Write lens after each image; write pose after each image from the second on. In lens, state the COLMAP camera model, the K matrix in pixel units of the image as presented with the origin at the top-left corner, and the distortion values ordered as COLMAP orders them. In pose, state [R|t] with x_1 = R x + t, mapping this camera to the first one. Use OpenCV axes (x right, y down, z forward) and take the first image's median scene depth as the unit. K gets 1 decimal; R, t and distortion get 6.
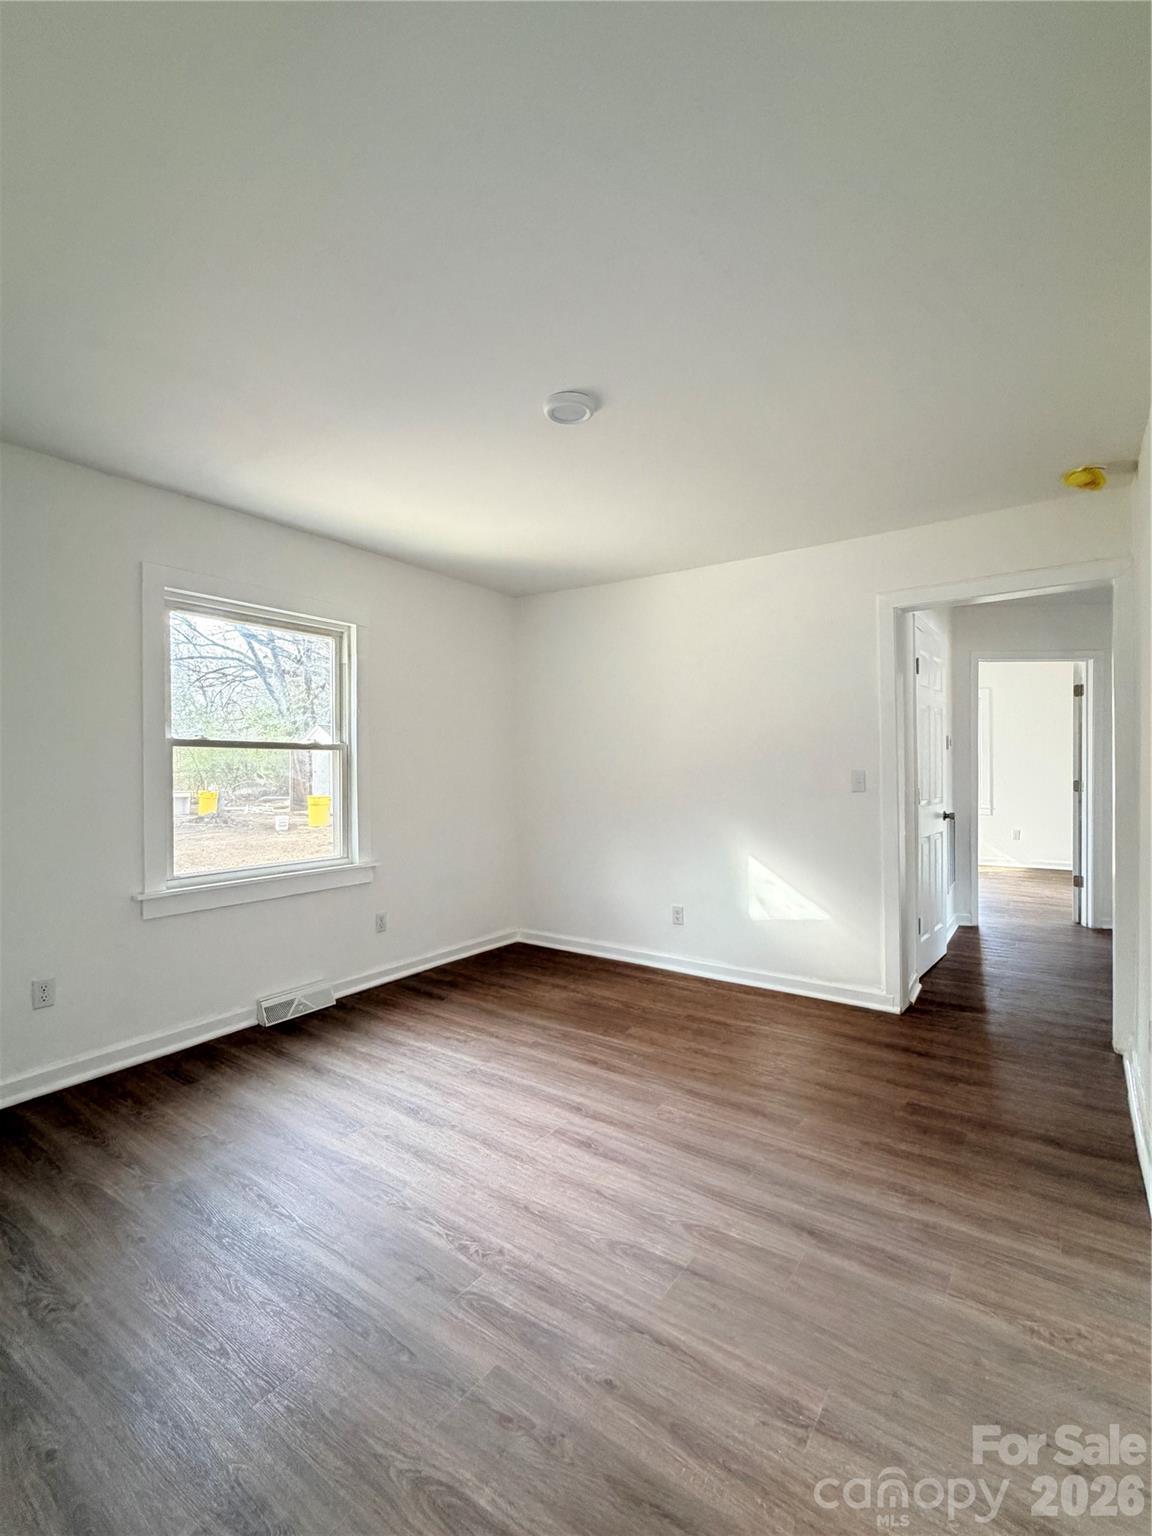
lens RADIAL K [[688.2, 0, 573.6], [0, 688.2, 773.3], [0, 0, 1]] dist [-0.003161, -0.000441]
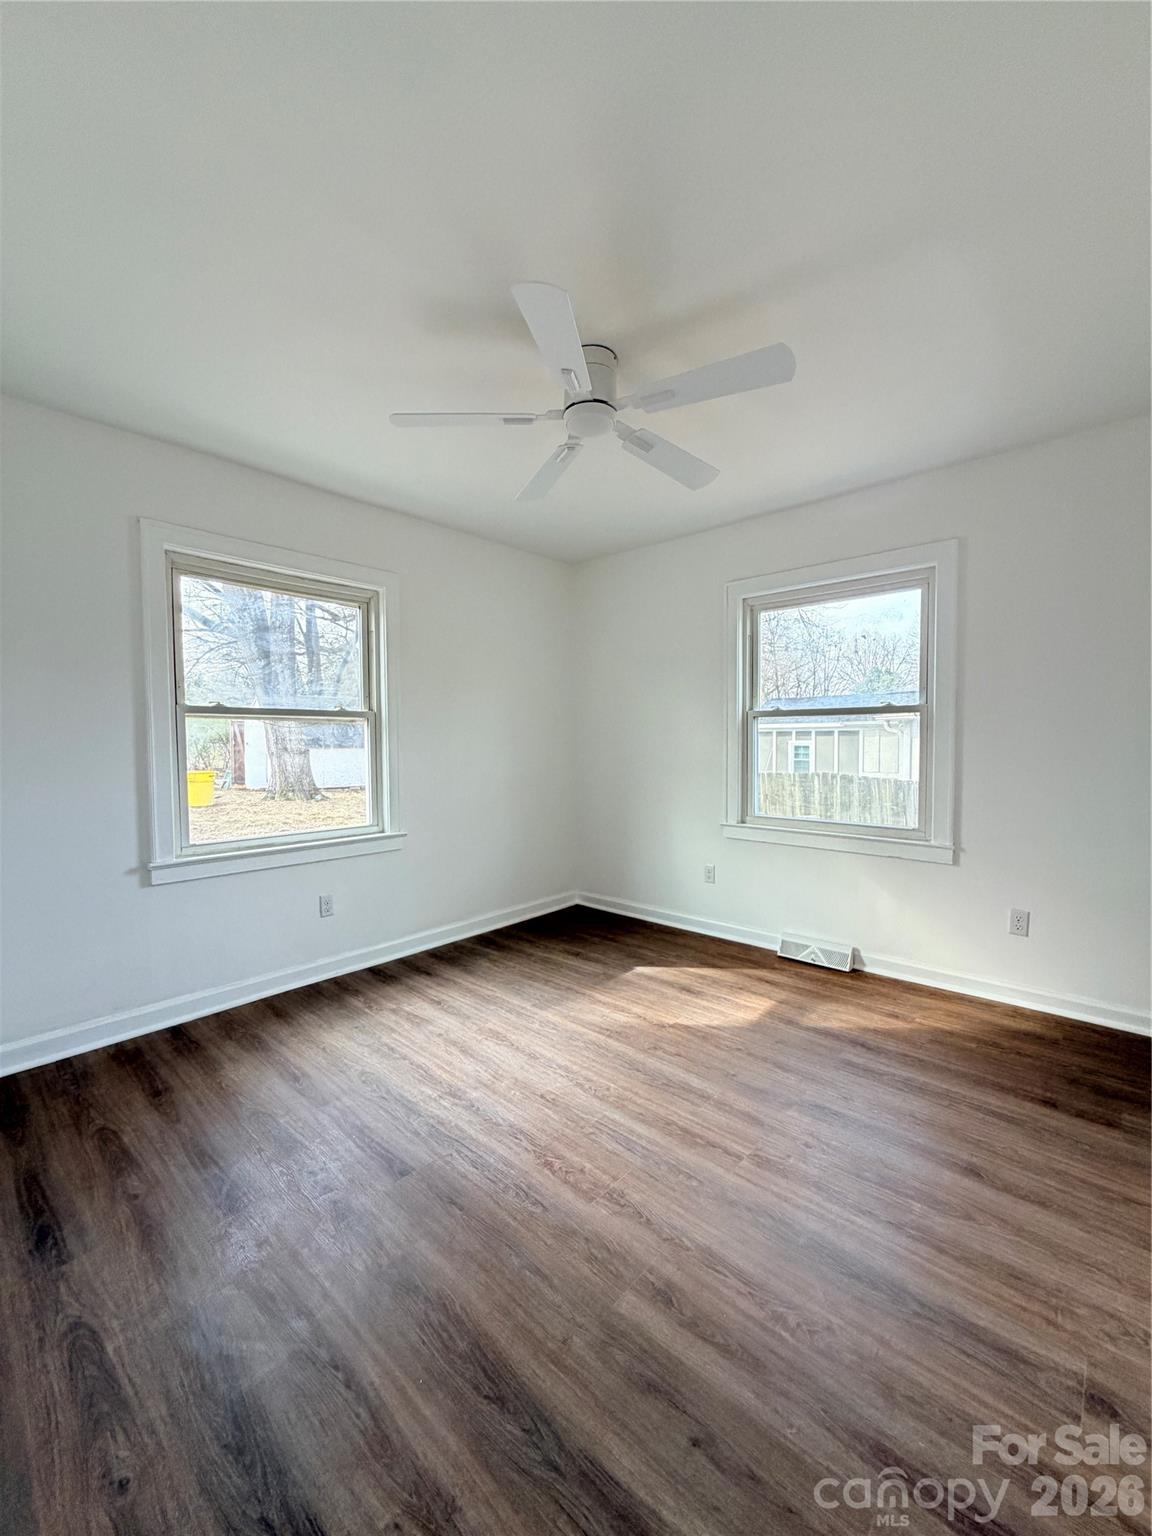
lens RADIAL K [[612.1, 0, 576.0], [0, 612.1, 768.0], [0, 0, 1]] dist [-0.000640, 0.000712]
pose [[0.992830, -0.000215, -0.119533, 0.063475], [0.003897, 0.999525, 0.030571, 0.012346], [0.119469, -0.030818, 0.992360, 0.156299]]
